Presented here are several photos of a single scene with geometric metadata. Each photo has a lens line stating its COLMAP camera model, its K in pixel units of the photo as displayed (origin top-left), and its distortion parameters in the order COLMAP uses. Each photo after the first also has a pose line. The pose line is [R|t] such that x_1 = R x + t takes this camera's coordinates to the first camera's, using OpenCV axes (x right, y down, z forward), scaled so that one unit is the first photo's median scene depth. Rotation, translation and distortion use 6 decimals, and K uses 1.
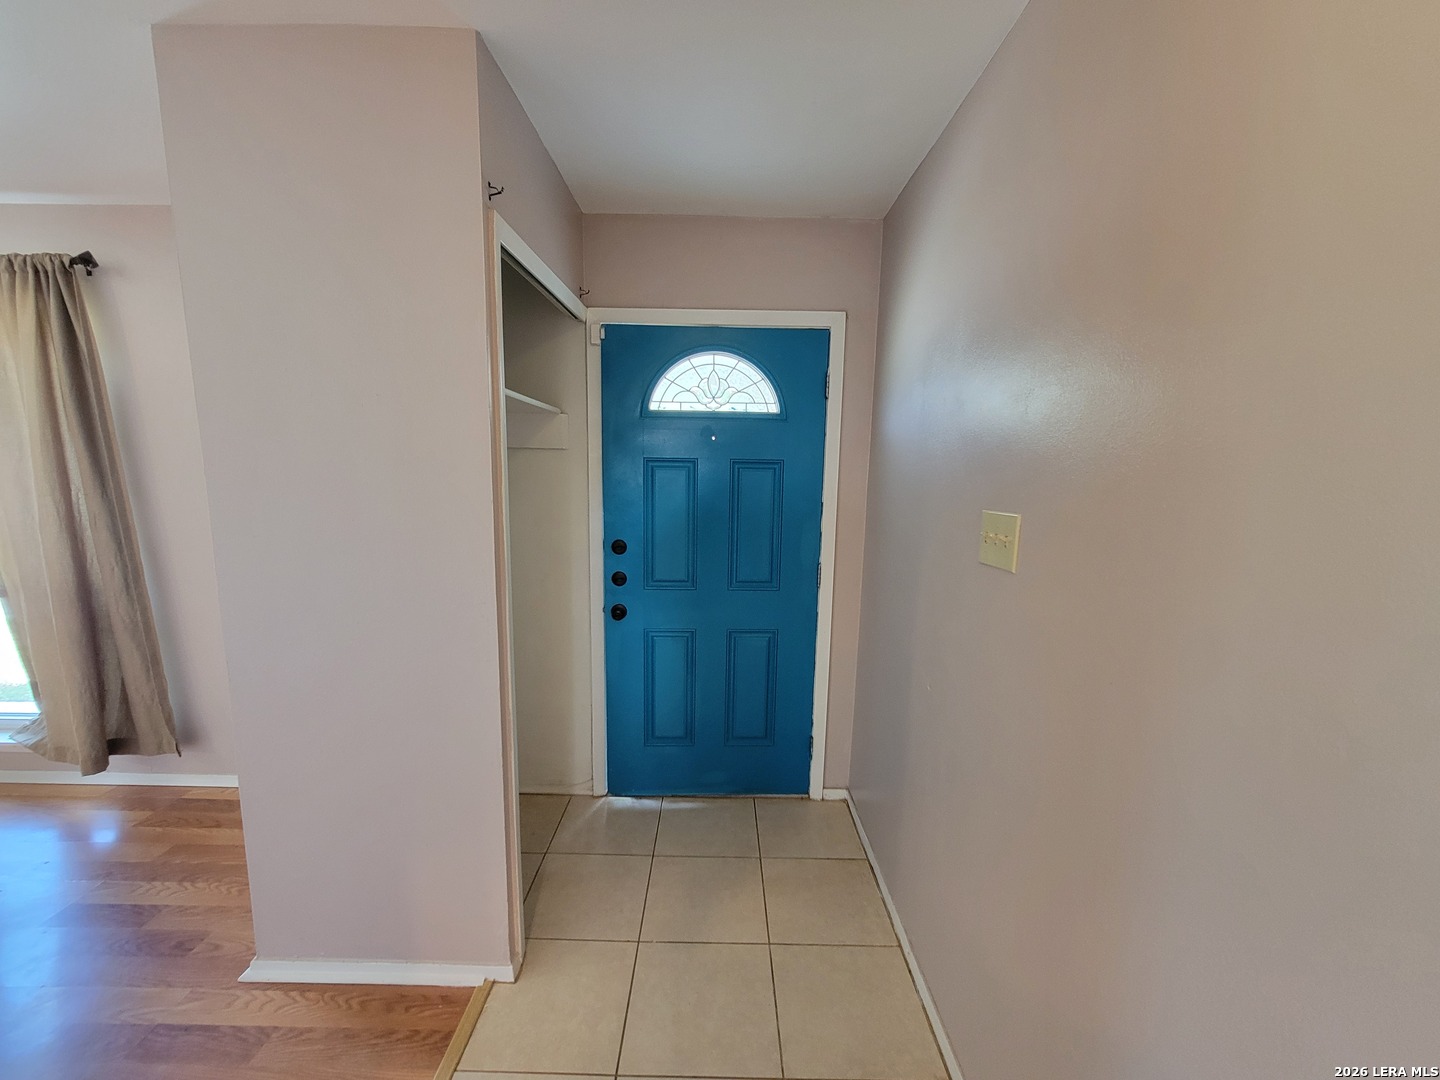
lens RADIAL K [[584.3, 0, 717.7], [0, 584.3, 550.4], [0, 0, 1]] dist [-0.000985, 0.000112]
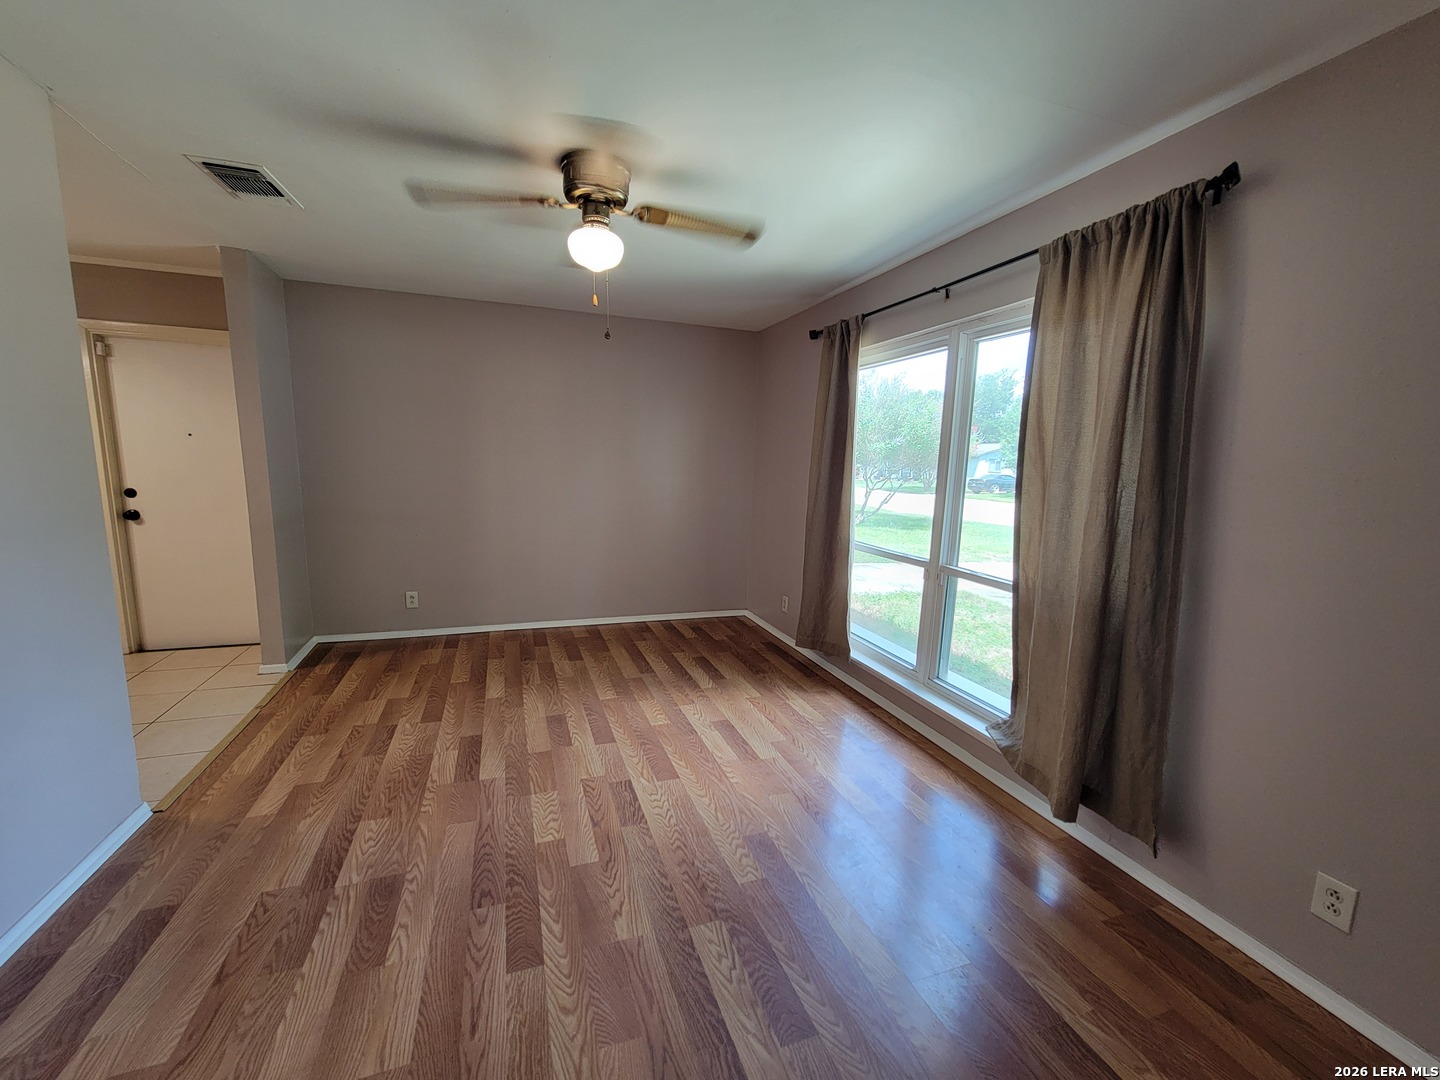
lens RADIAL K [[584.3, 0, 717.7], [0, 584.3, 550.4], [0, 0, 1]] dist [-0.000985, 0.000112]
pose [[0.338282, 0.137138, -0.930999, -0.497935], [-0.168592, 0.982150, 0.083414, 0.012065], [0.925820, 0.128742, 0.355364, 0.182577]]
